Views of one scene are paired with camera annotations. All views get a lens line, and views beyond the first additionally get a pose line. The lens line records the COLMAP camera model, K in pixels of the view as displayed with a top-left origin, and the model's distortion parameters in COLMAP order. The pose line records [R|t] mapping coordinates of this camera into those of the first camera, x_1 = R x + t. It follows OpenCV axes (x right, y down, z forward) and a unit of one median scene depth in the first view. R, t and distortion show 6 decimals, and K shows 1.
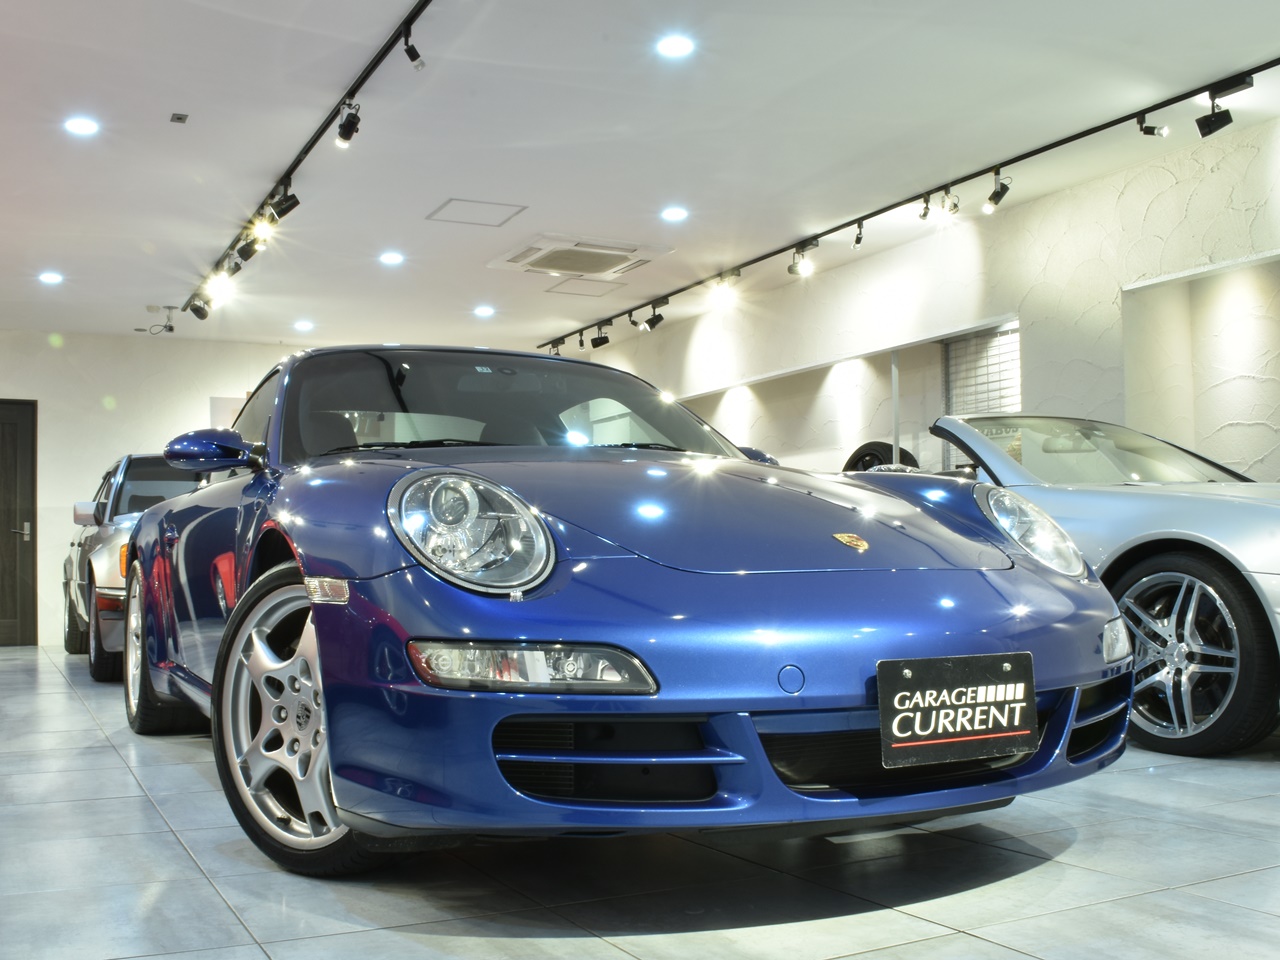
lens RADIAL K [[1516.4, 0, 640.0], [0, 1516.4, 480.0], [0, 0, 1]] dist [-0.113371, 0.046564]
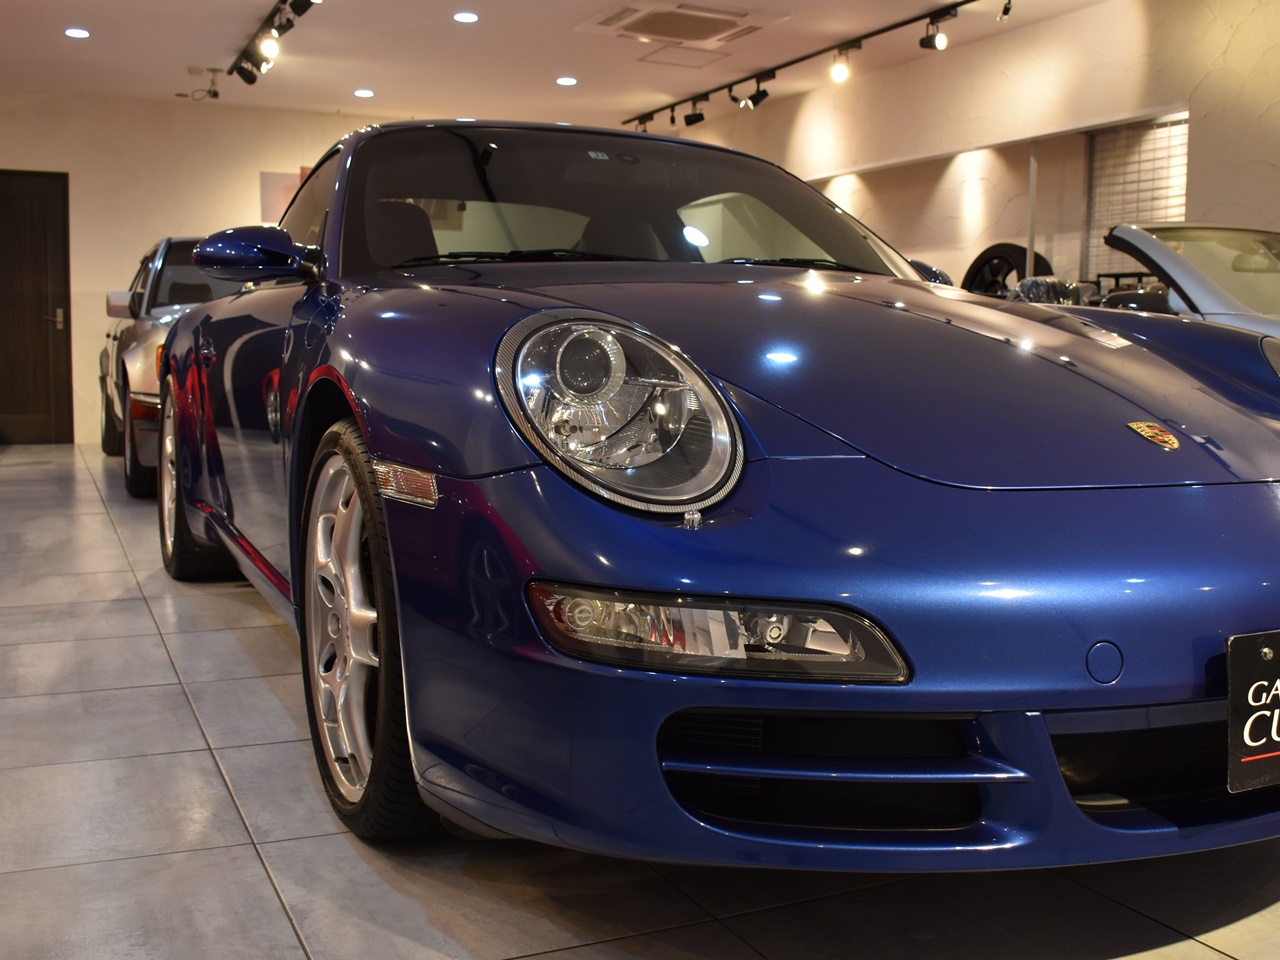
lens RADIAL K [[1516.4, 0, 640.0], [0, 1516.4, 480.0], [0, 0, 1]] dist [-0.113371, 0.046564]
pose [[0.998889, 0.033369, -0.033290, -0.028163], [-0.028152, 0.988817, 0.146454, -0.012881], [0.037804, -0.145354, 0.988657, 0.114055]]
